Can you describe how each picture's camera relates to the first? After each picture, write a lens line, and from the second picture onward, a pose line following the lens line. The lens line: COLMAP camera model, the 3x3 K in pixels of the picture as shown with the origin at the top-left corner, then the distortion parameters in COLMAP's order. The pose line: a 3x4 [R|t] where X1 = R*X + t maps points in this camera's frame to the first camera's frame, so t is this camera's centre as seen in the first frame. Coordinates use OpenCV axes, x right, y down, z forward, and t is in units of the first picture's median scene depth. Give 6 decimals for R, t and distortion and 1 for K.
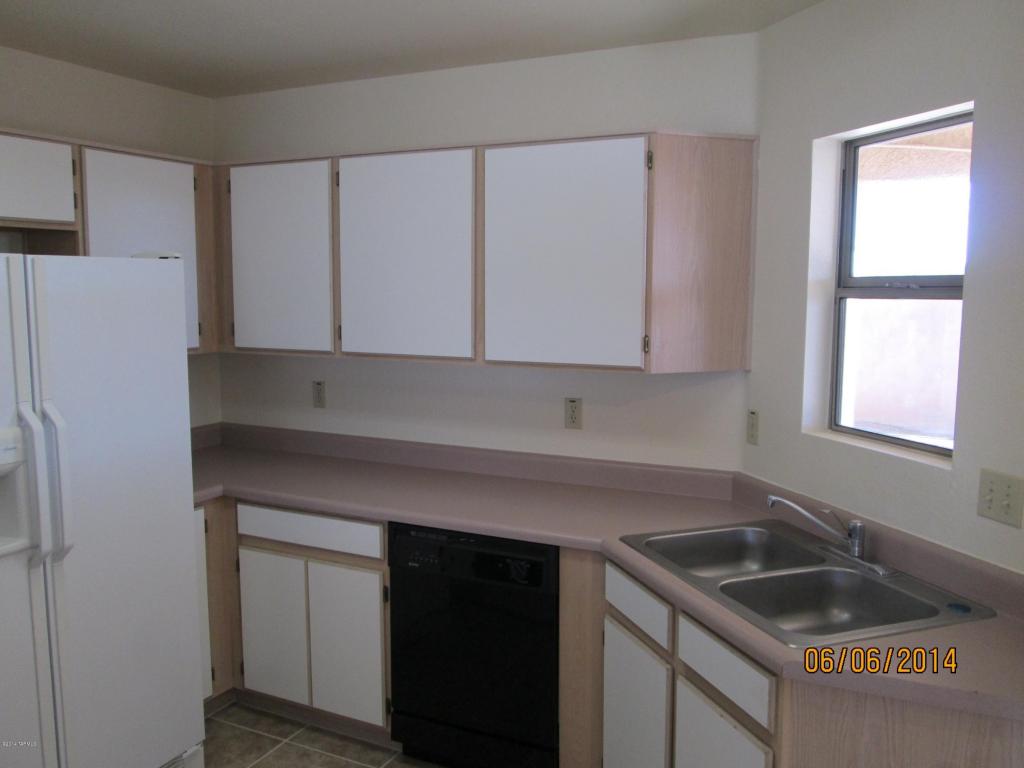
lens RADIAL K [[850.1, 0, 518.4], [0, 850.1, 381.7], [0, 0, 1]] dist [-0.031320, -0.004869]
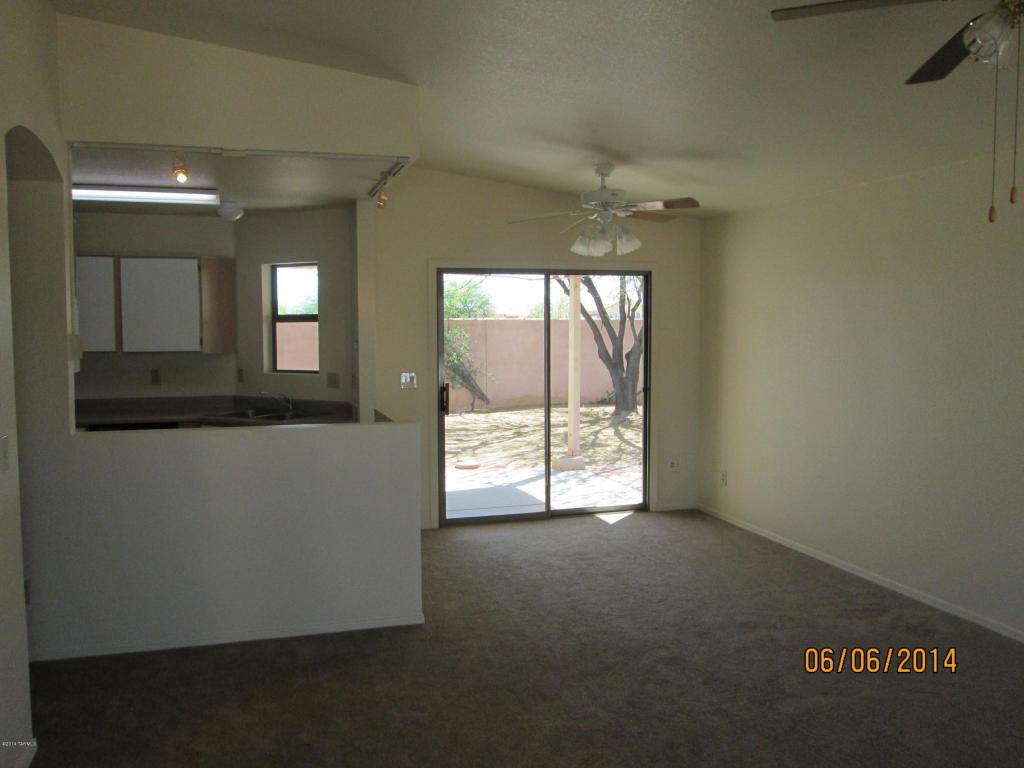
lens RADIAL K [[850.1, 0, 518.4], [0, 850.1, 381.7], [0, 0, 1]] dist [-0.031320, -0.004869]
pose [[0.727551, -0.053301, 0.683980, -0.815674], [0.081115, 0.996668, -0.008613, 0.157234], [-0.681242, 0.061748, 0.729450, -1.332572]]
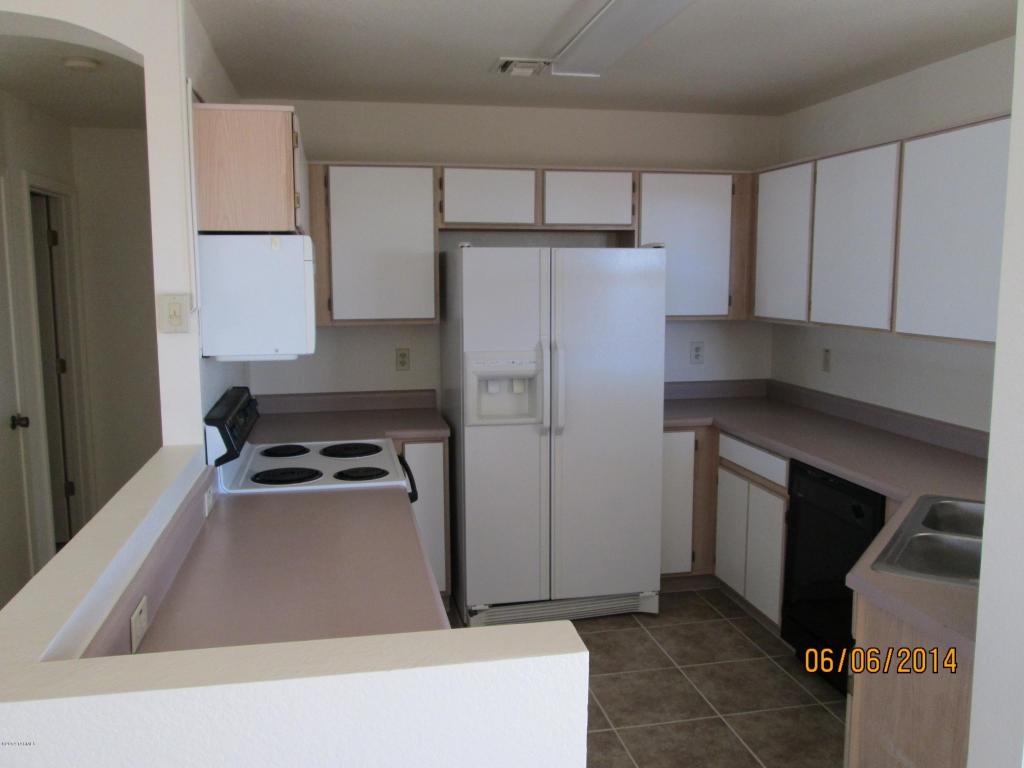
lens RADIAL K [[850.1, 0, 518.4], [0, 850.1, 381.7], [0, 0, 1]] dist [-0.031320, -0.004869]
pose [[0.616085, 0.094283, -0.782016, 0.534438], [-0.083116, 0.995049, 0.054487, 0.019974], [0.783282, 0.031430, 0.620872, -0.070681]]
